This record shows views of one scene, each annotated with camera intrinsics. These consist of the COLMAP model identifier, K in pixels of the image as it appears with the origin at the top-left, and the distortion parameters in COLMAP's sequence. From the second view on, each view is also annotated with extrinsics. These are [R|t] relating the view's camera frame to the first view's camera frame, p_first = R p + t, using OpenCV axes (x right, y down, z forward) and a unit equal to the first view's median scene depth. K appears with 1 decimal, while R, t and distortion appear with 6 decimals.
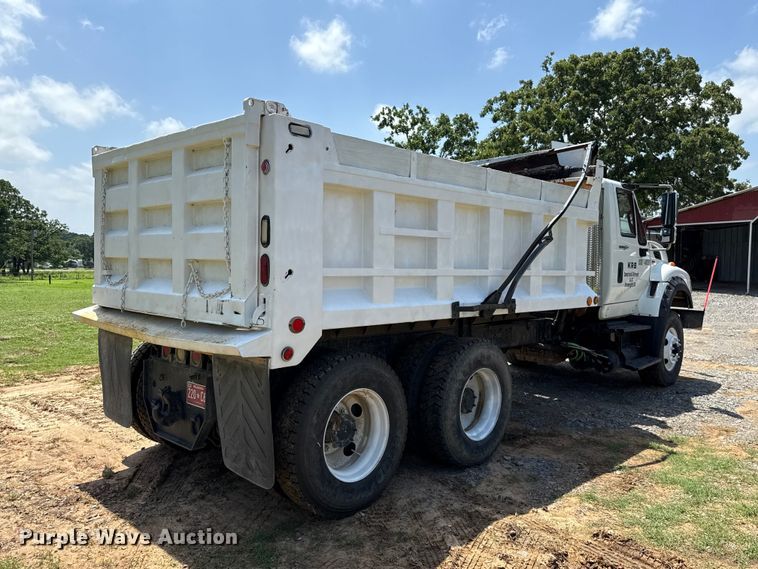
lens RADIAL K [[603.6, 0, 379.0], [0, 603.6, 284.5], [0, 0, 1]] dist [0.016248, -0.007146]
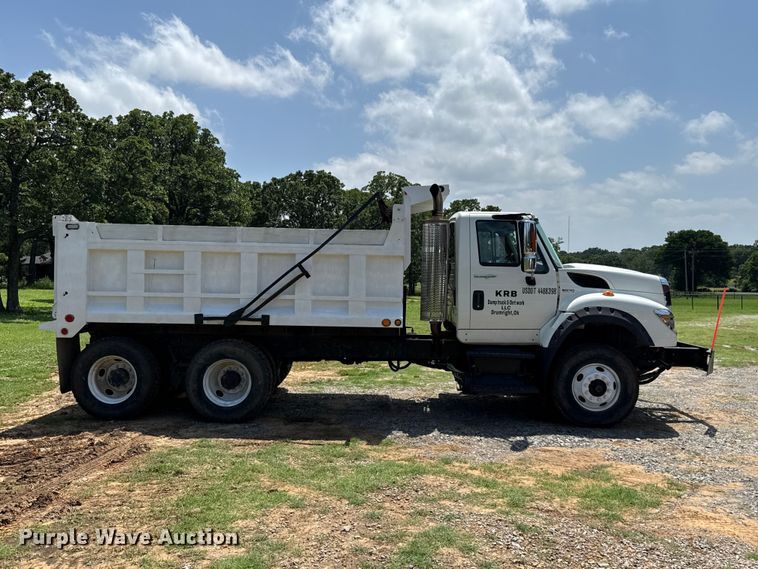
lens RADIAL K [[670.1, 0, 379.0], [0, 670.1, 284.5], [0, 0, 1]] dist [0.055994, -0.006345]
pose [[0.698301, 0.010110, -0.715733, 1.533102], [-0.031876, 0.999348, -0.016984, -0.029832], [0.715094, 0.034674, 0.698168, 0.074575]]
